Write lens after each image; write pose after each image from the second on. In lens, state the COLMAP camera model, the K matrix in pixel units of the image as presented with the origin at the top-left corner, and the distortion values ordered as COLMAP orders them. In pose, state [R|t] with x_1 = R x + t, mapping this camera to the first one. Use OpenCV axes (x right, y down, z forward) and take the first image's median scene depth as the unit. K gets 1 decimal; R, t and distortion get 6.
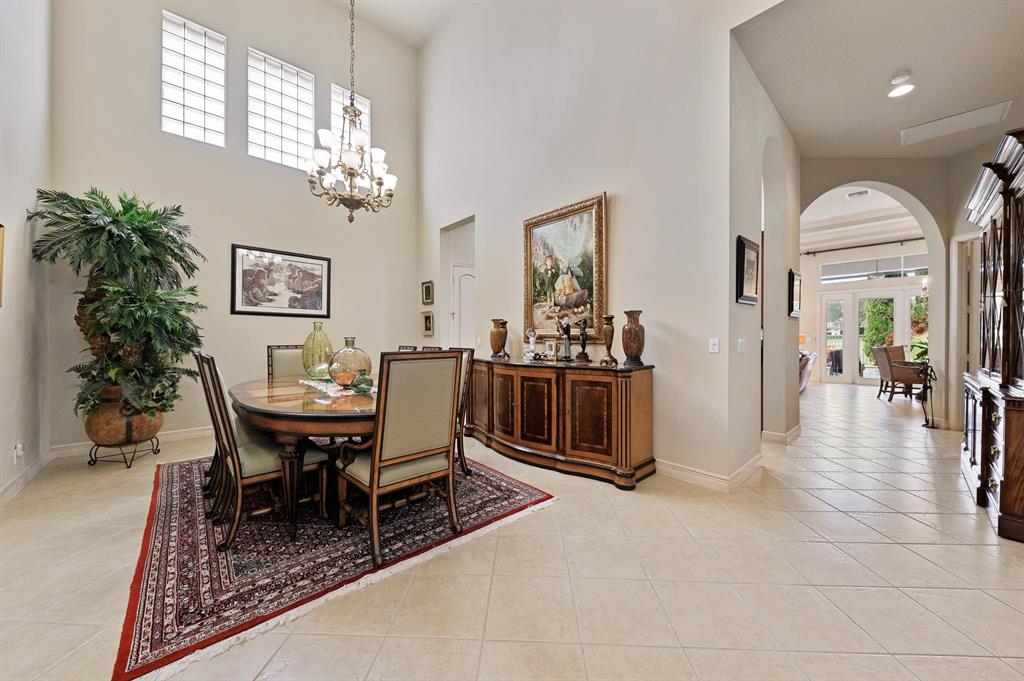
lens RADIAL K [[375.8, 0, 516.2], [0, 375.8, 338.5], [0, 0, 1]] dist [-0.005517, -0.000576]
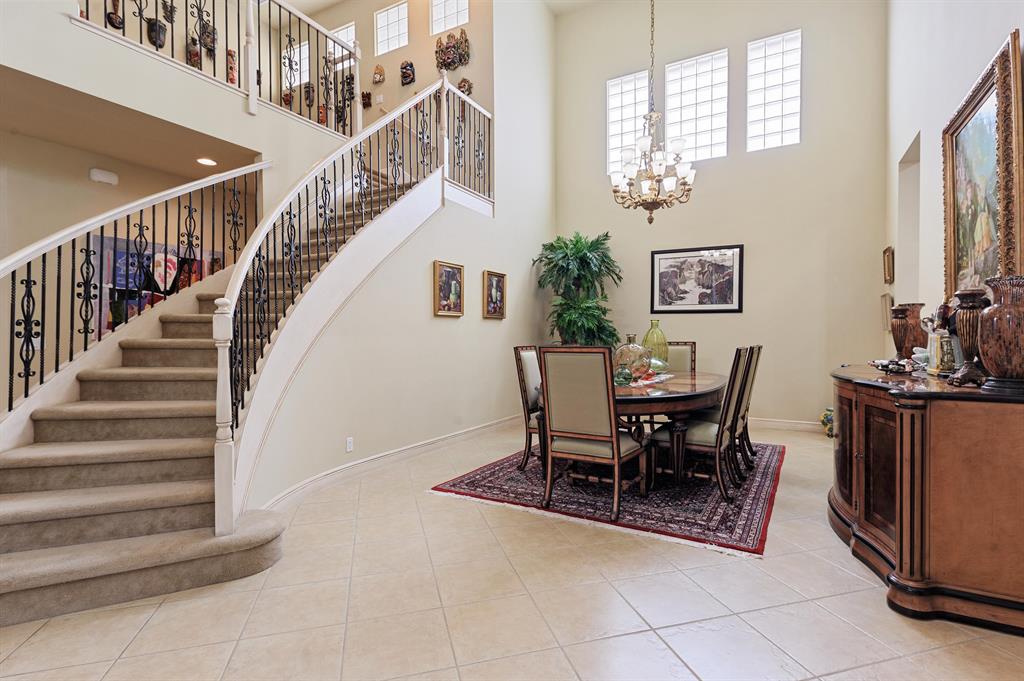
lens RADIAL K [[498.5, 0, 513.9], [0, 498.5, 339.5], [0, 0, 1]] dist [-0.002511, 0.000468]
pose [[0.288635, 0.009186, -0.957395, 0.784554], [-0.001367, 0.999957, 0.009182, -0.000771], [0.957438, -0.001341, 0.288635, 0.240995]]
